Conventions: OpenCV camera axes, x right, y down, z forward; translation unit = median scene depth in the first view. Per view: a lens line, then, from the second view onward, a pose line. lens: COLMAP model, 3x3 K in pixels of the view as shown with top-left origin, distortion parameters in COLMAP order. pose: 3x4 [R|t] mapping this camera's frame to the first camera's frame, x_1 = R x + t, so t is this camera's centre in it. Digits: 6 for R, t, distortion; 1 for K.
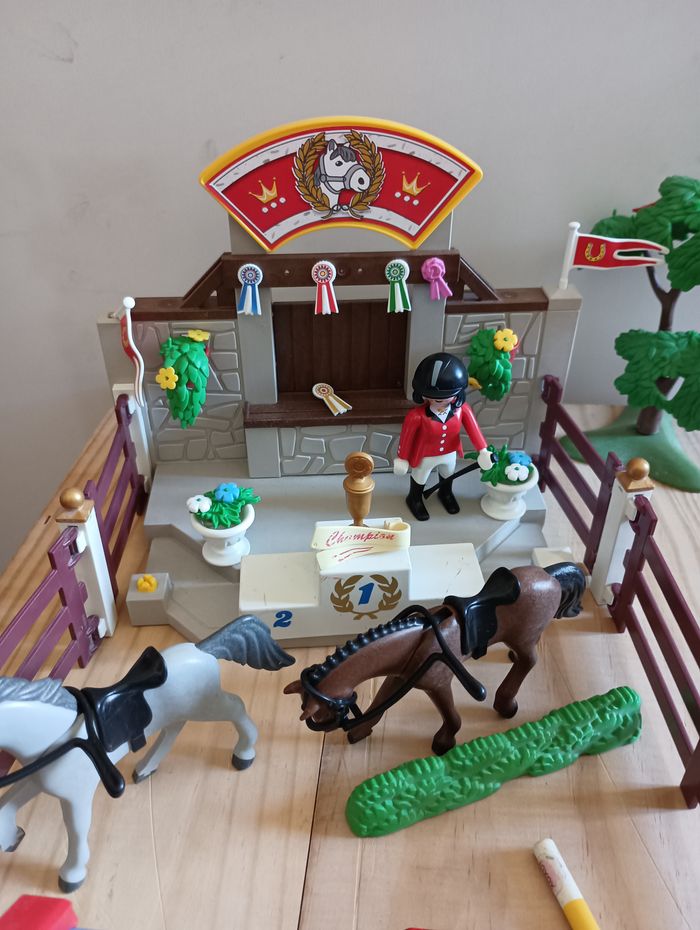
lens RADIAL K [[780.2, 0, 350.0], [0, 780.2, 465.0], [0, 0, 1]] dist [0.066630, -0.100891]
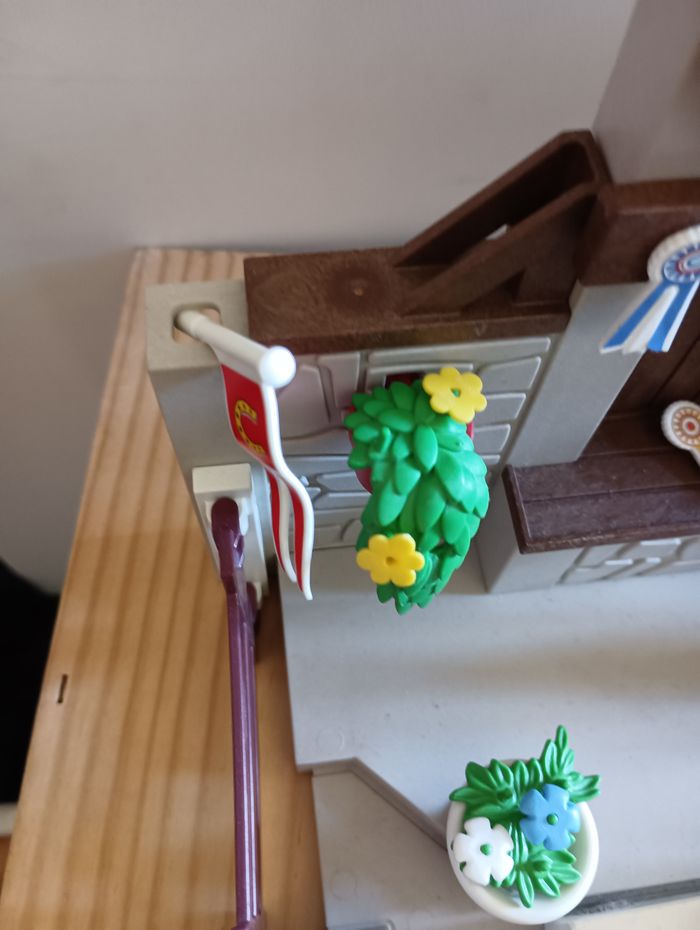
lens RADIAL K [[780.2, 0, 350.0], [0, 780.2, 465.0], [0, 0, 1]] dist [0.066630, -0.100891]
pose [[0.997087, -0.044408, 0.062005, -0.273392], [0.011990, 0.894162, 0.447583, -0.304304], [-0.075319, -0.445536, 0.892090, 0.718442]]
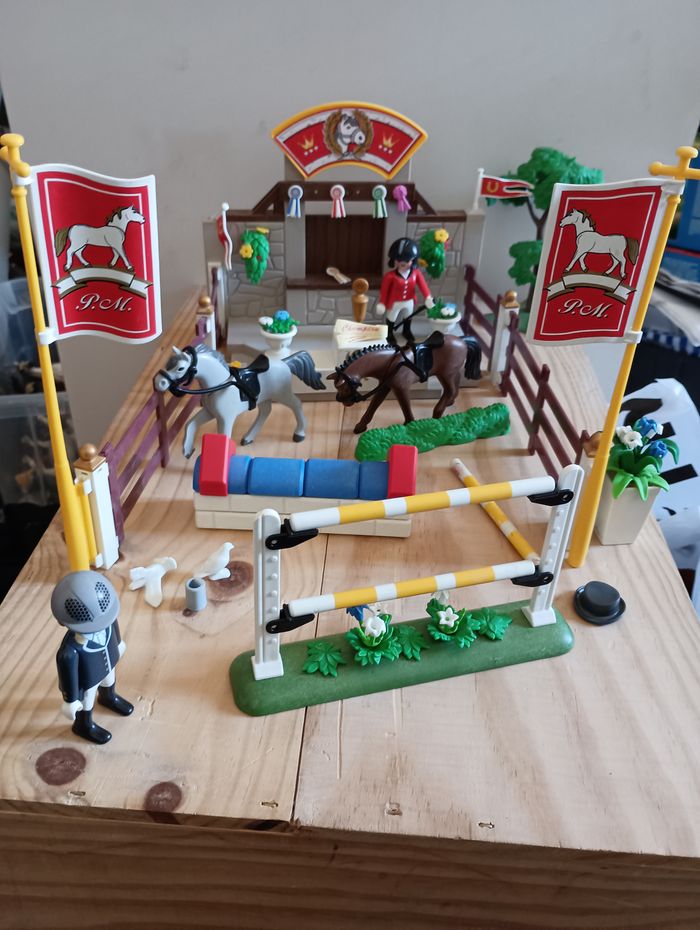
lens RADIAL K [[780.2, 0, 350.0], [0, 780.2, 465.0], [0, 0, 1]] dist [0.066630, -0.100891]
pose [[0.998838, 0.005244, 0.047904, -0.086170], [-0.003337, 0.999202, -0.039802, 0.431109], [-0.048074, 0.039596, 0.998059, -0.723295]]
